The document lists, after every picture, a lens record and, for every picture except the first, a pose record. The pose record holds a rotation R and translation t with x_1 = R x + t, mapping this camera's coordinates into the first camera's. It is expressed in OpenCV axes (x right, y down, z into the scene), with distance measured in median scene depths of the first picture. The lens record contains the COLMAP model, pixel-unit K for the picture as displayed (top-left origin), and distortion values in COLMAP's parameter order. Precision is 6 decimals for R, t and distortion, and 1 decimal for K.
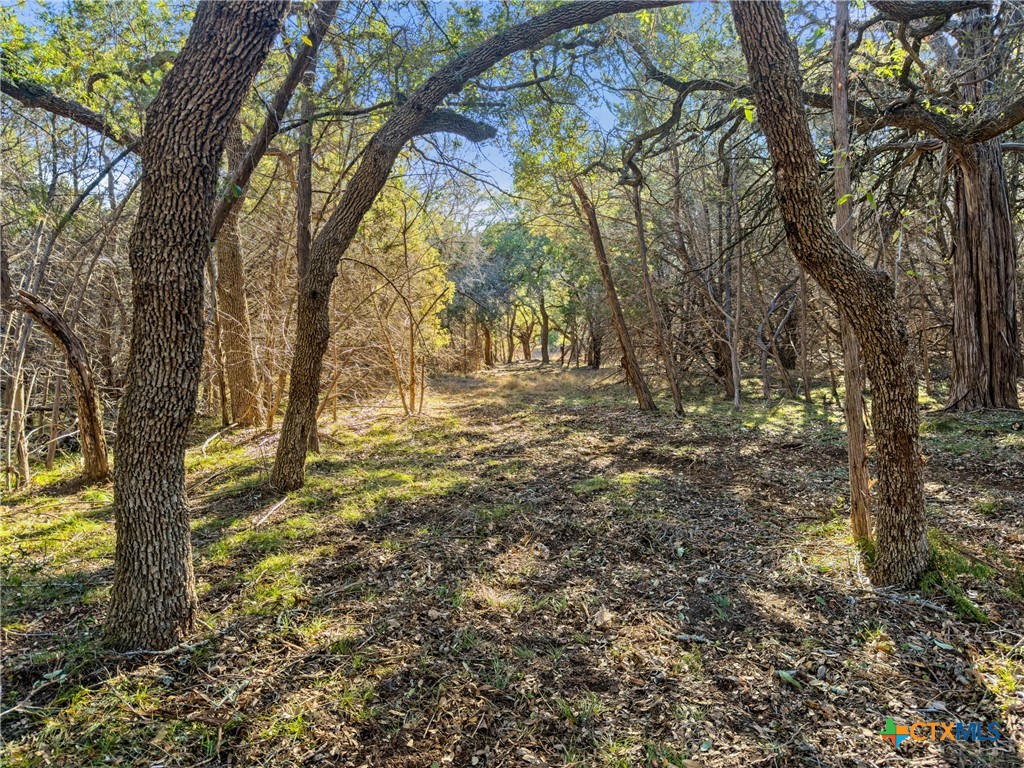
lens RADIAL K [[718.6, 0, 513.8], [0, 718.6, 382.8], [0, 0, 1]] dist [-0.015951, 0.006278]
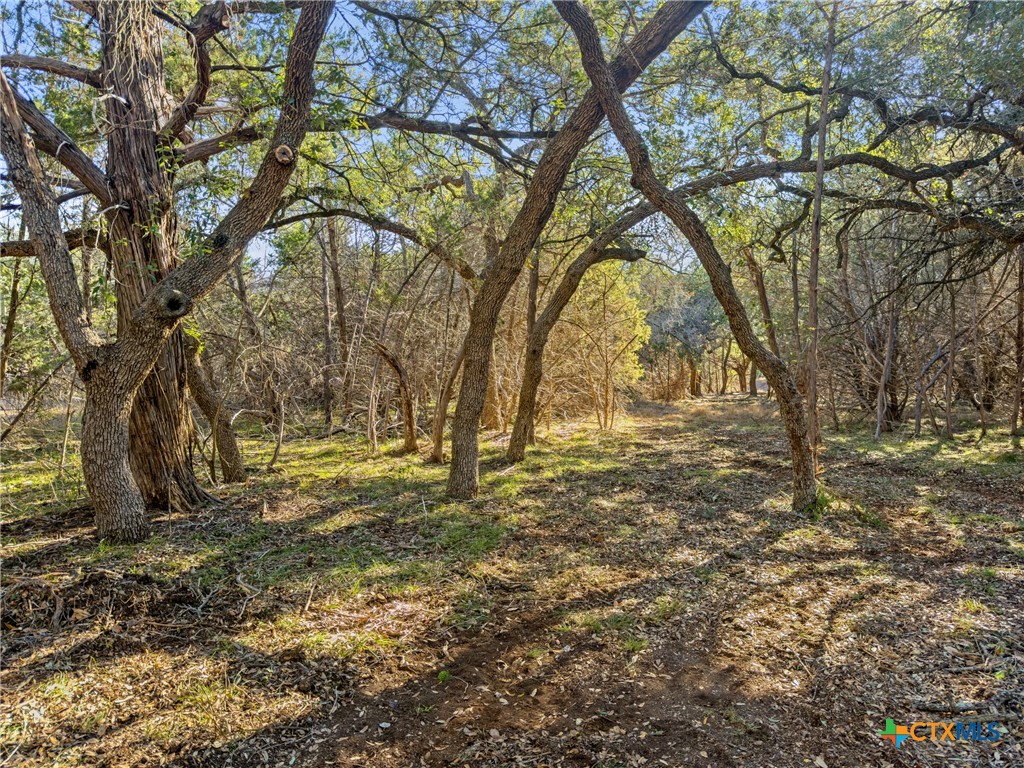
lens RADIAL K [[718.6, 0, 512.0], [0, 718.6, 383.7], [0, 0, 1]] dist [-0.015951, 0.006278]
pose [[0.950883, 0.037039, -0.307326, 0.140537], [-0.047859, 0.998469, -0.027741, 0.005726], [0.305828, 0.041087, 0.951200, -0.455321]]
